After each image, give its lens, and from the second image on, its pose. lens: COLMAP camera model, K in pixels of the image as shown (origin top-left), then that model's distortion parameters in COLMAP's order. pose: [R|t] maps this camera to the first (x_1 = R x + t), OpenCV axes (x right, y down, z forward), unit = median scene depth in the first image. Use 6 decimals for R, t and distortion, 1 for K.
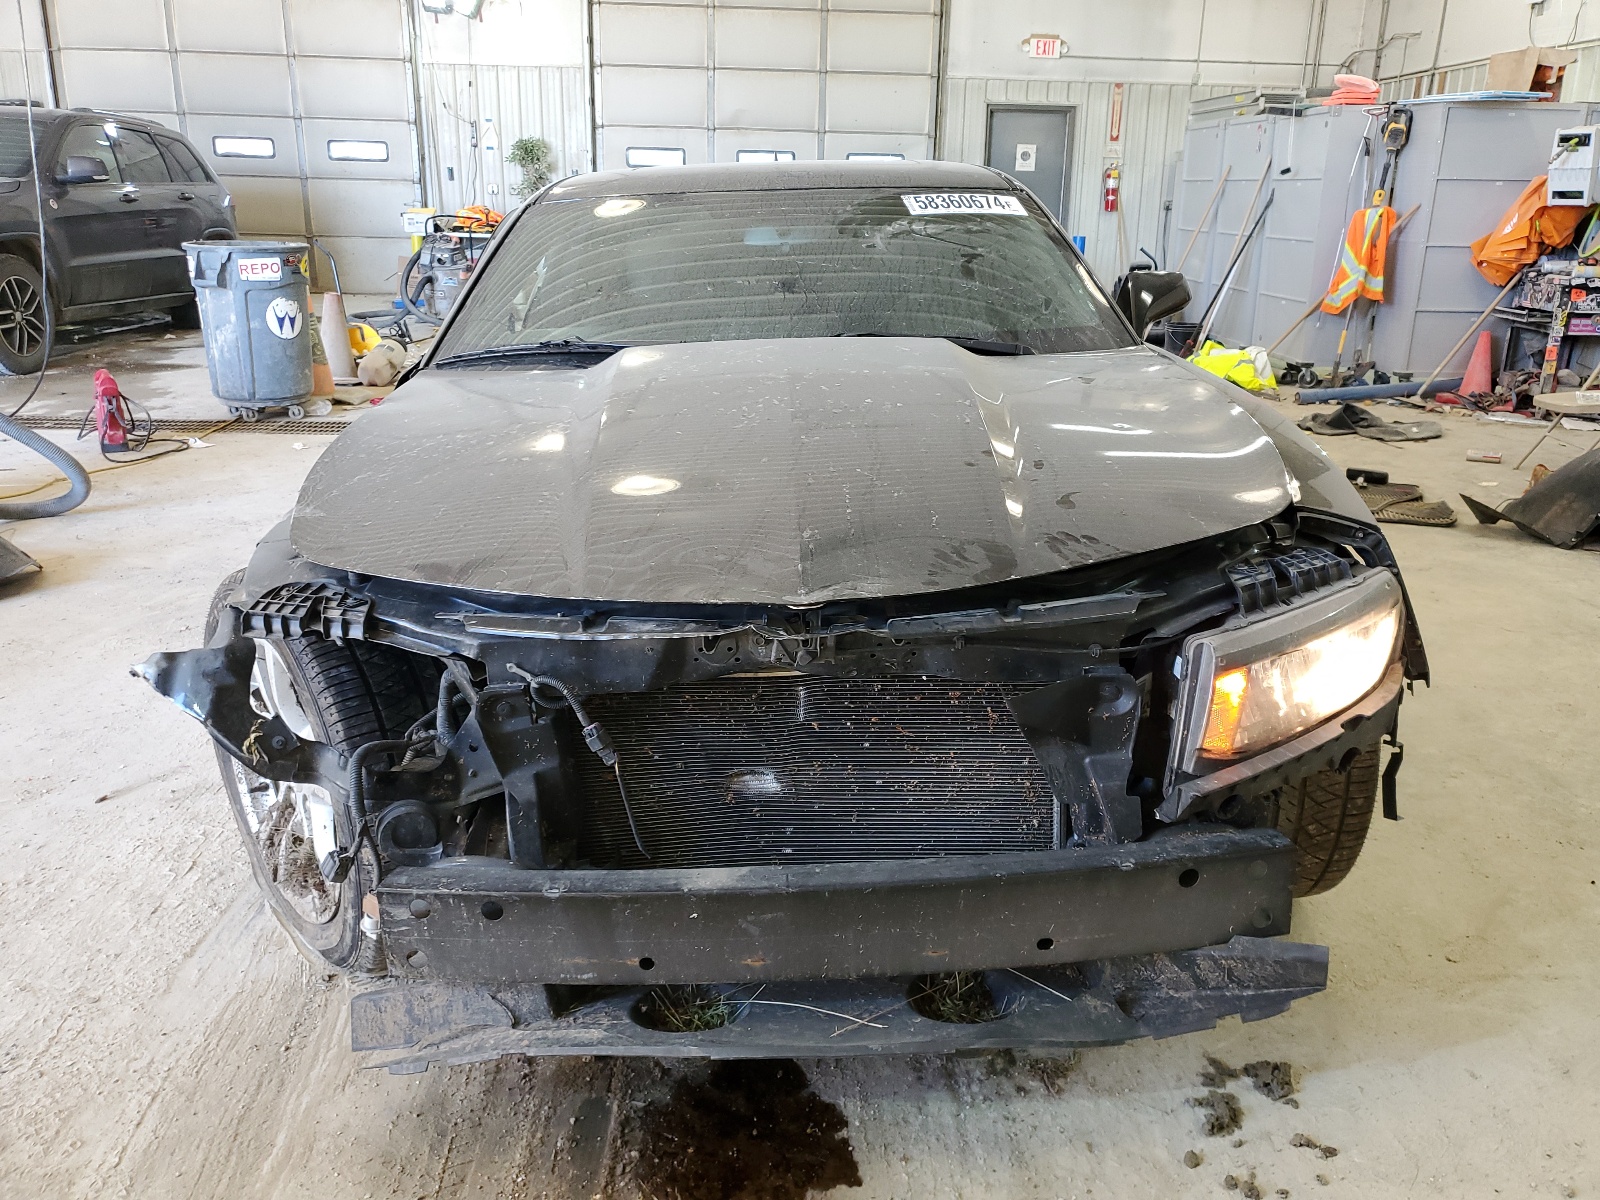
lens RADIAL K [[1223.3, 0, 799.3], [0, 1223.3, 601.1], [0, 0, 1]] dist [-0.003582, 0.005469]
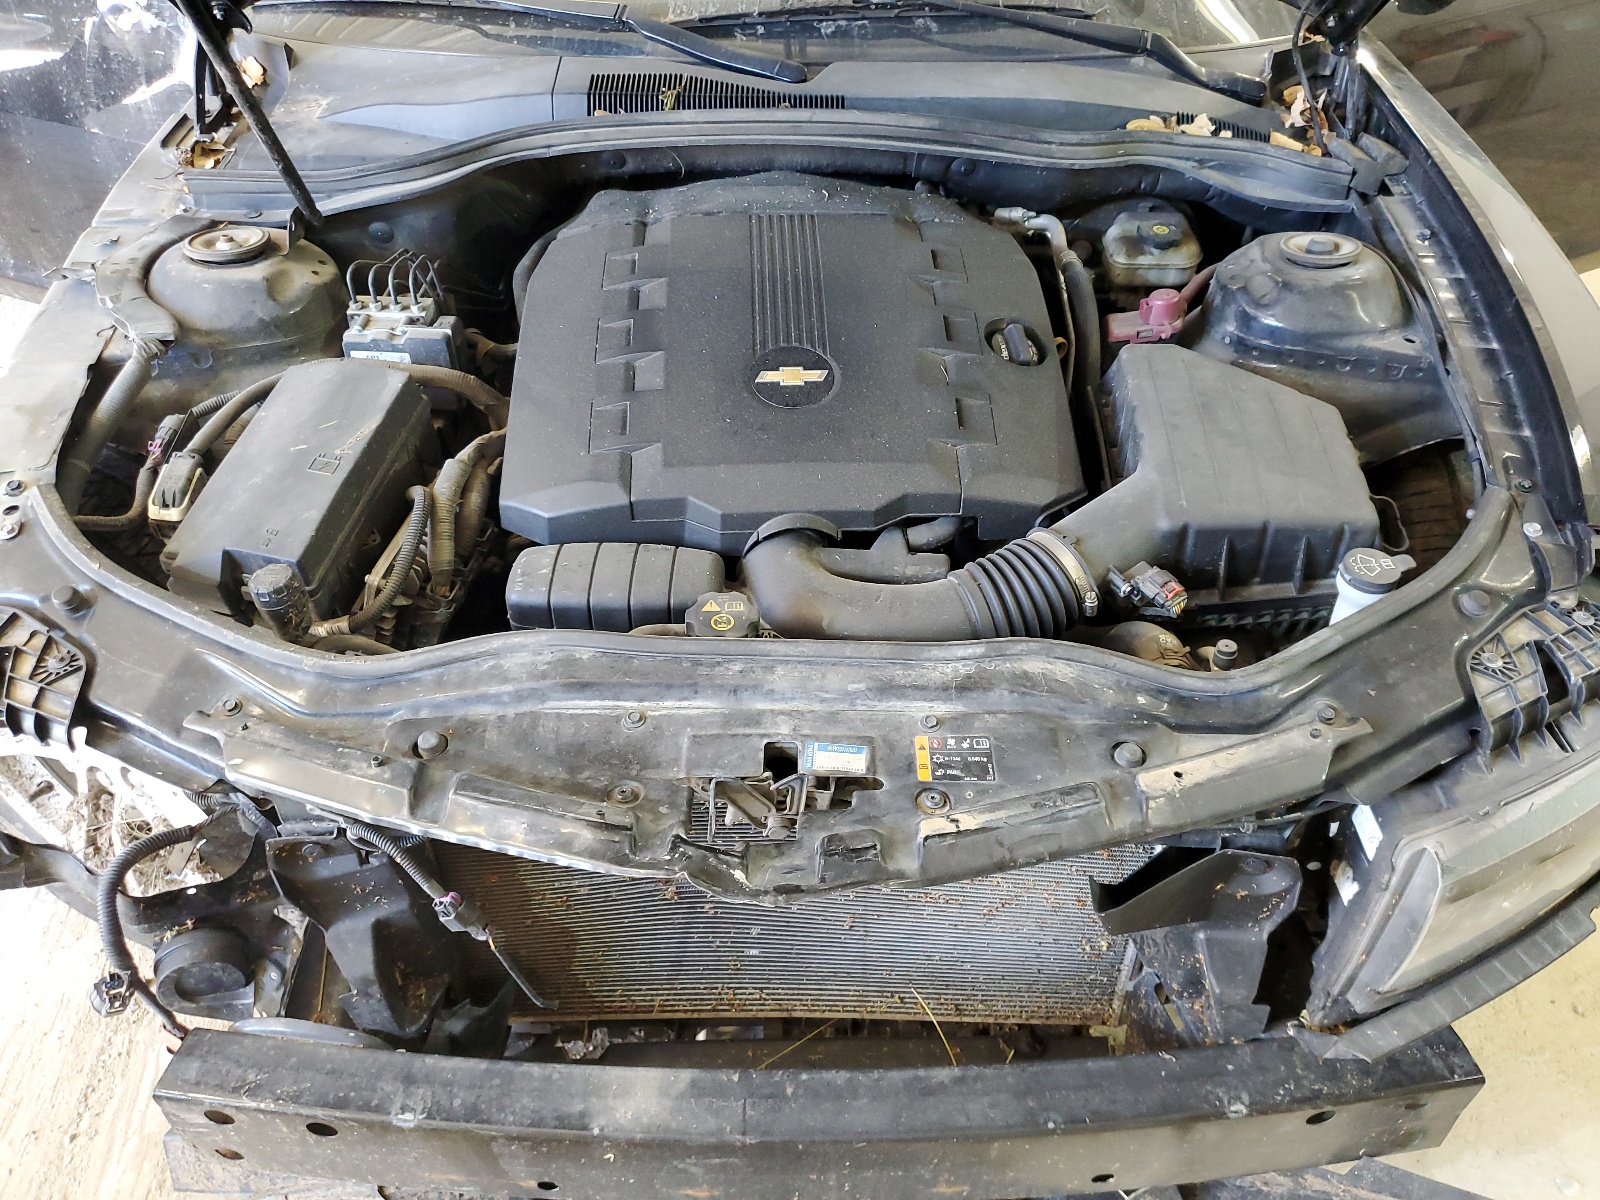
lens RADIAL K [[1223.3, 0, 800.0], [0, 1223.3, 598.7], [0, 0, 1]] dist [-0.003582, 0.005469]
pose [[0.999431, 0.031208, 0.012759, 0.002807], [-0.033715, 0.924937, 0.378623, -0.285877], [0.000015, -0.378838, 0.925463, 0.451637]]
